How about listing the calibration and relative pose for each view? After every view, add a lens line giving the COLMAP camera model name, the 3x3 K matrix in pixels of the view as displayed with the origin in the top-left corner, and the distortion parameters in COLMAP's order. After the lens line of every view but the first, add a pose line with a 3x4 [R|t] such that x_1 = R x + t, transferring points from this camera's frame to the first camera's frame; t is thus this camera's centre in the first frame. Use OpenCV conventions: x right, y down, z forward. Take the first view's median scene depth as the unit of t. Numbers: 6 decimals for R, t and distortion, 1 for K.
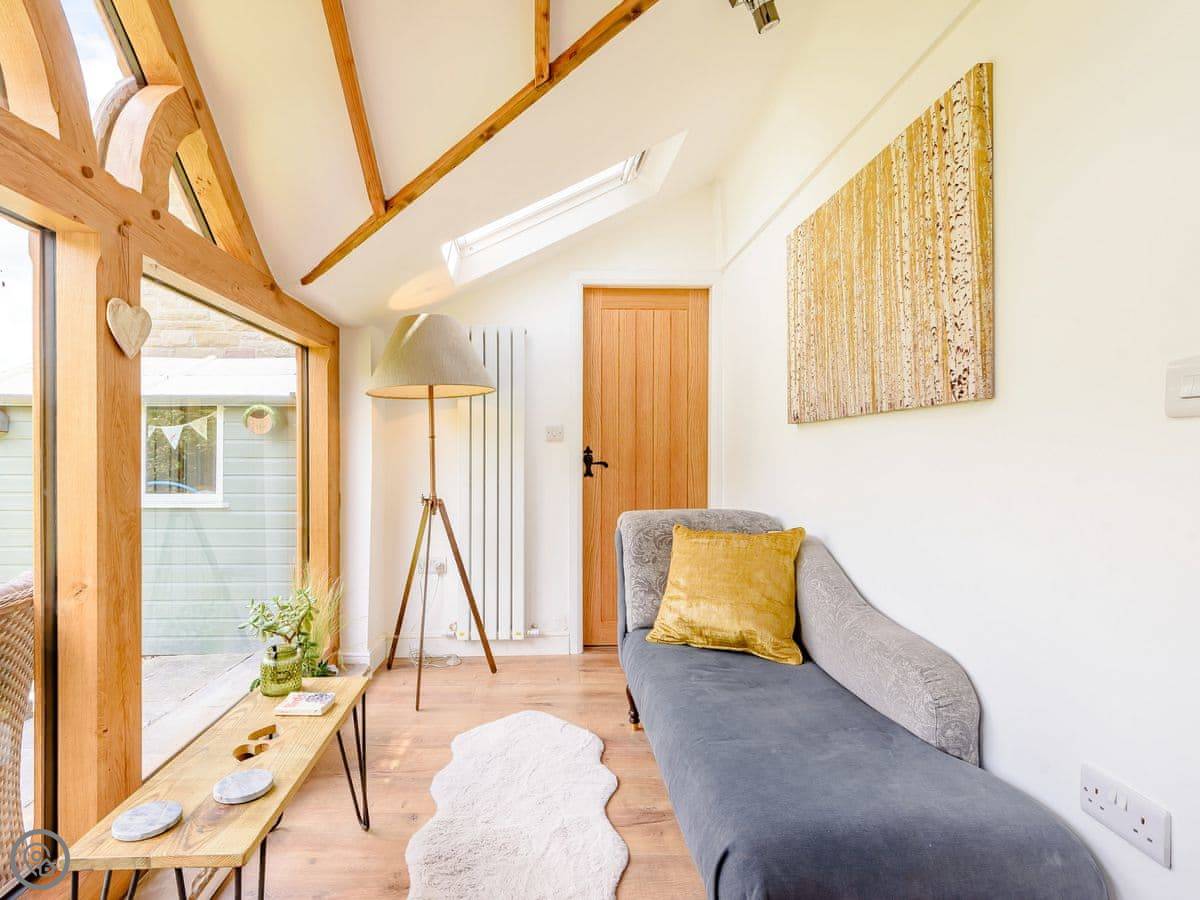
lens RADIAL K [[596.9, 0, 569.8], [0, 596.9, 456.6], [0, 0, 1]] dist [0.033347, -0.031160]
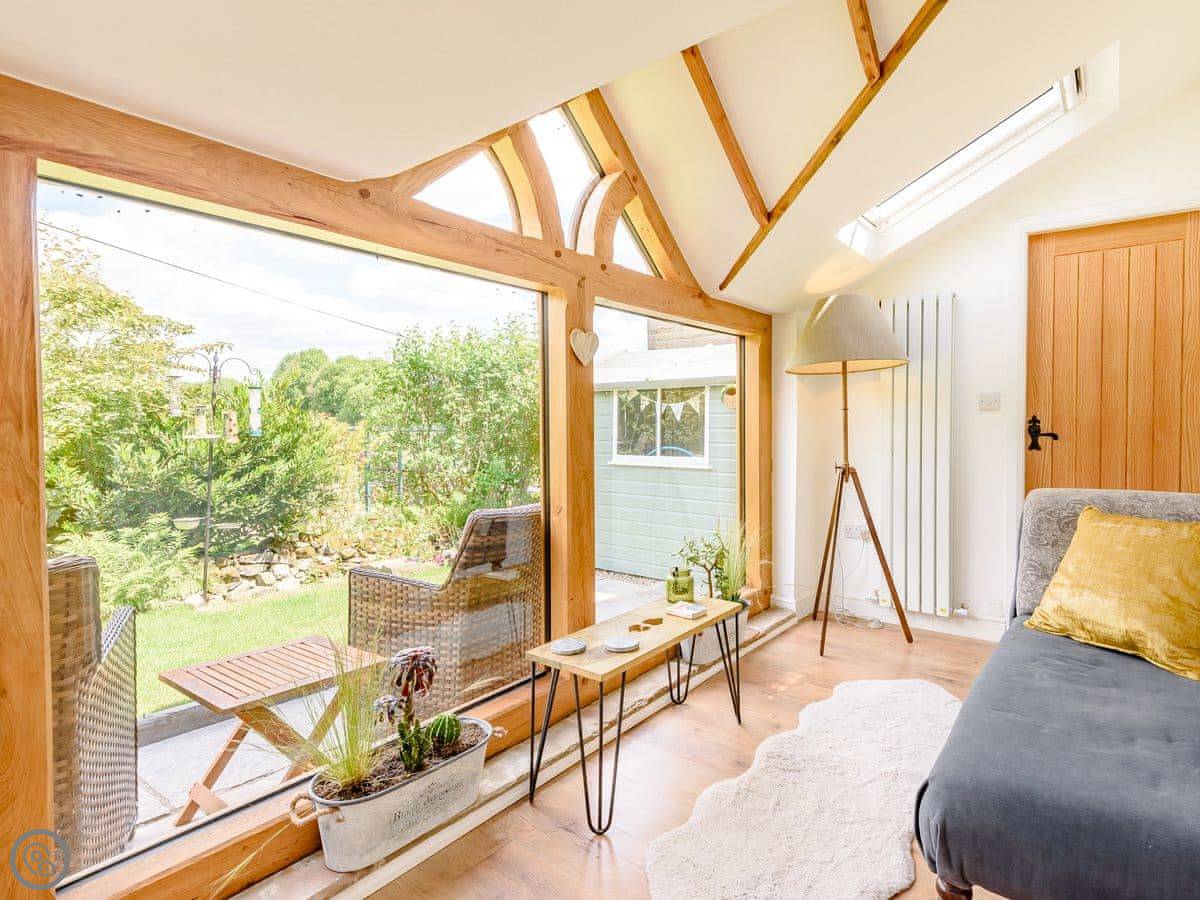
lens RADIAL K [[637.8, 0, 685.5], [0, 637.8, 439.4], [0, 0, 1]] dist [0.002070, -0.001122]
pose [[0.795517, 0.009685, -0.605855, 0.244560], [0.002770, 0.999804, 0.019620, -0.002320], [0.605926, -0.017286, 0.795333, -0.081433]]
